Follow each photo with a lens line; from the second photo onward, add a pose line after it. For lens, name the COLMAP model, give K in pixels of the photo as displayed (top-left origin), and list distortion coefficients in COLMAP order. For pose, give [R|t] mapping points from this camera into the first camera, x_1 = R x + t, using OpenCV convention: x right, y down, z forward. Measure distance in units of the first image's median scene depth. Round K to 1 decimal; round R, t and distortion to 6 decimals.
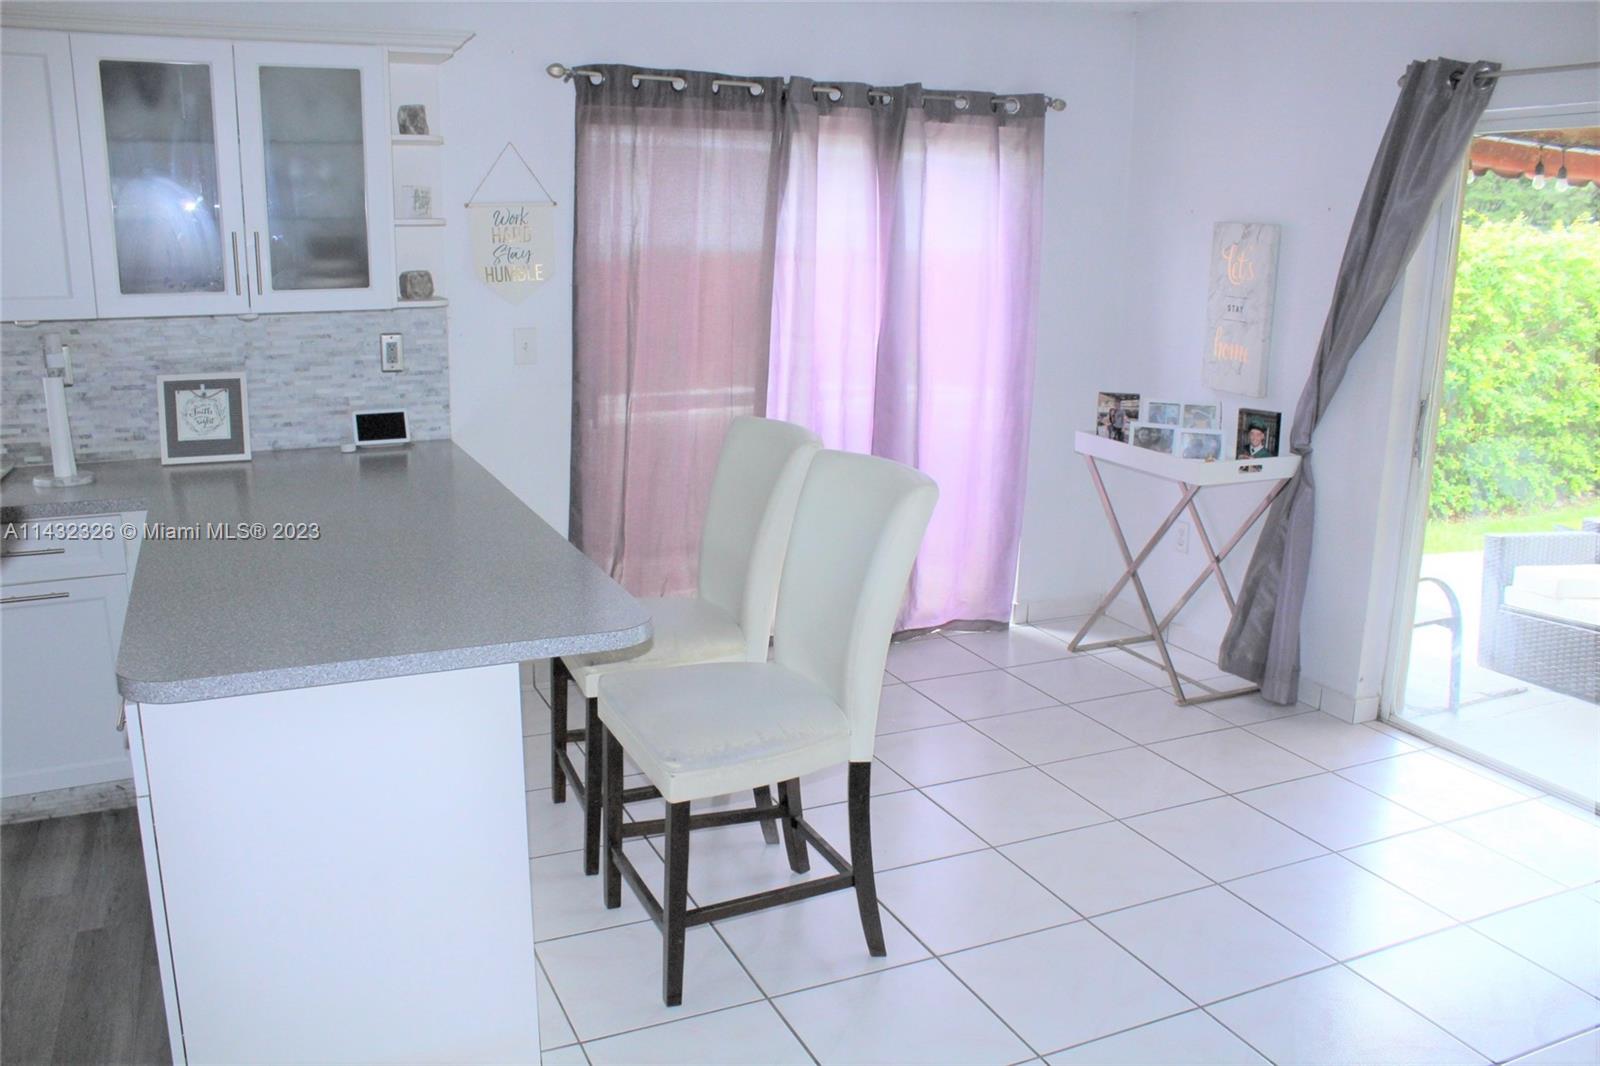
lens RADIAL K [[1311.7, 0, 802.5], [0, 1311.7, 543.2], [0, 0, 1]] dist [-0.122159, 0.067636]
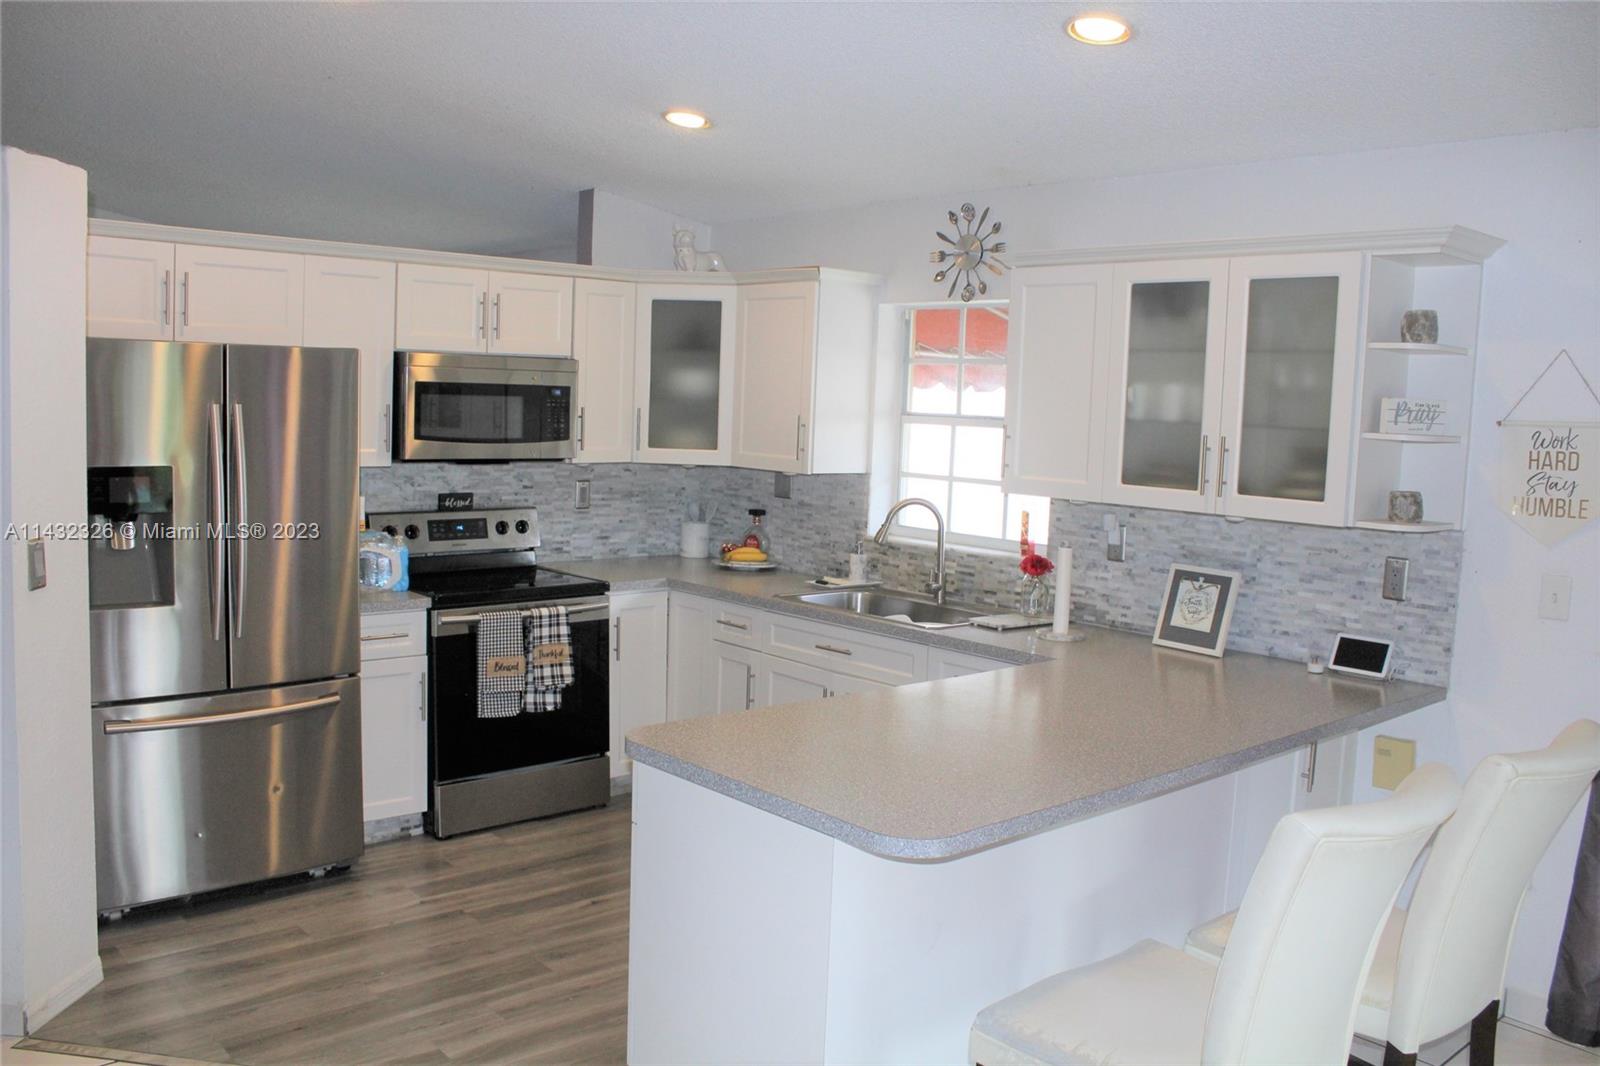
lens RADIAL K [[1311.7, 0, 801.0], [0, 1311.7, 523.8], [0, 0, 1]] dist [-0.122159, 0.067636]
pose [[0.304668, 0.086359, -0.948535, 0.422010], [-0.269383, 0.963032, 0.001154, -0.076557], [0.913570, 0.255168, 0.316669, 0.340185]]
